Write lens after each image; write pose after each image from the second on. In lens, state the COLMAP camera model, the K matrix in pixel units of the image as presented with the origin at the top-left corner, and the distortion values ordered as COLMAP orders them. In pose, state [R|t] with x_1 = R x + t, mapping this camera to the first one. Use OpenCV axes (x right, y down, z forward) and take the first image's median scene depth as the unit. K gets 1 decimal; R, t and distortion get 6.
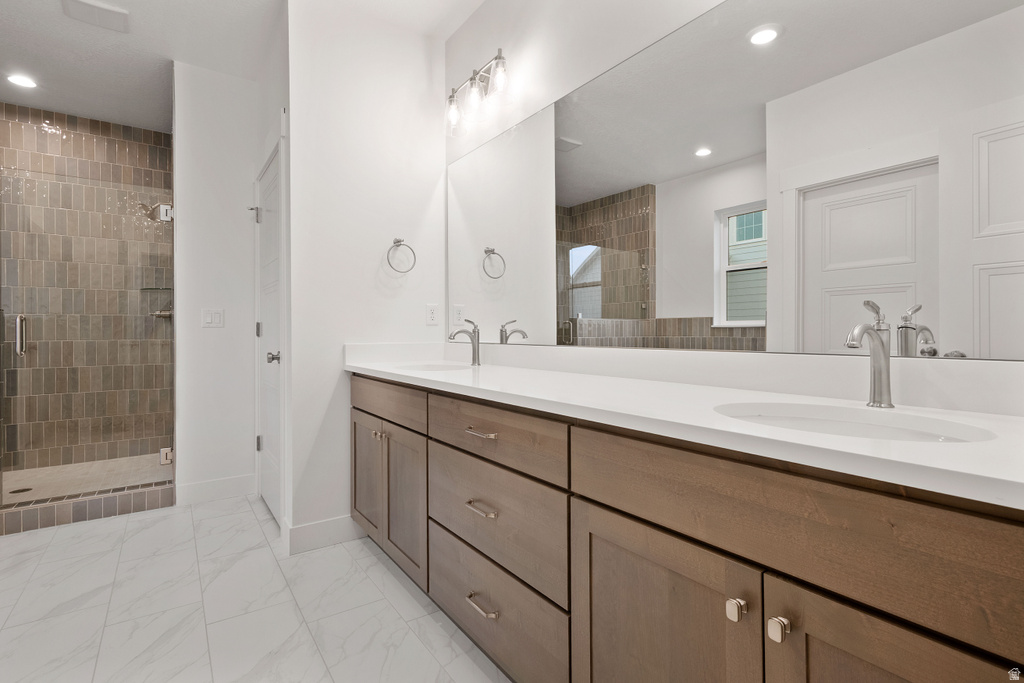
lens RADIAL K [[484.2, 0, 512.0], [0, 484.2, 341.5], [0, 0, 1]] dist [0.002891, 0.000594]
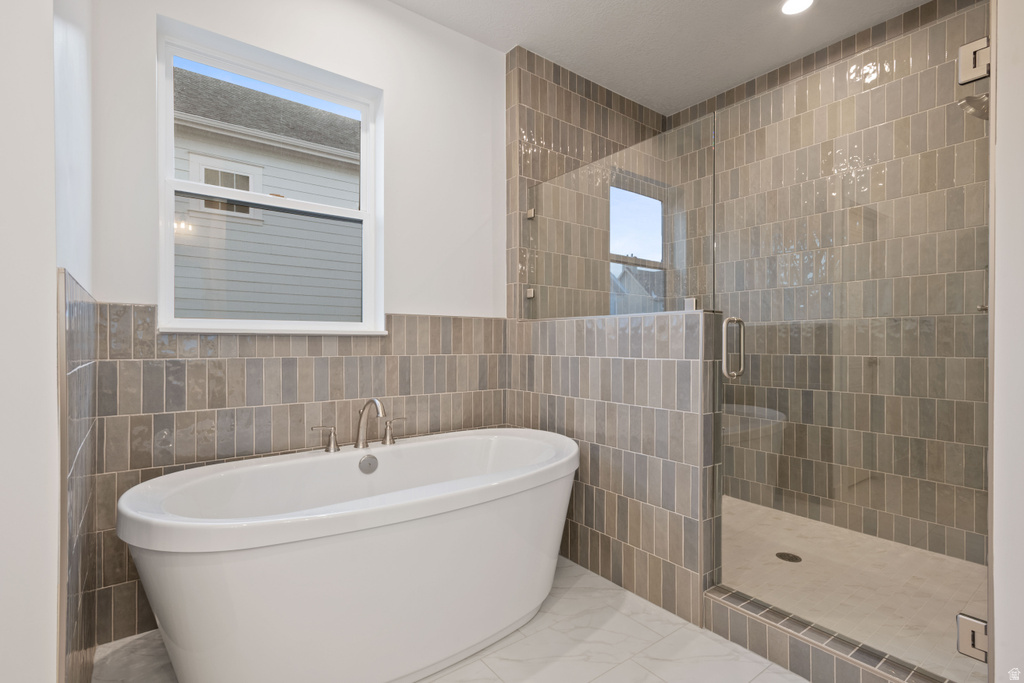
lens RADIAL K [[484.2, 0, 512.0], [0, 484.2, 341.5], [0, 0, 1]] dist [0.002891, 0.000594]
pose [[0.026011, -0.001788, -0.999660, -0.244486], [-0.017352, 0.999847, -0.002240, -0.011911], [0.999511, 0.017405, 0.025976, 0.479550]]
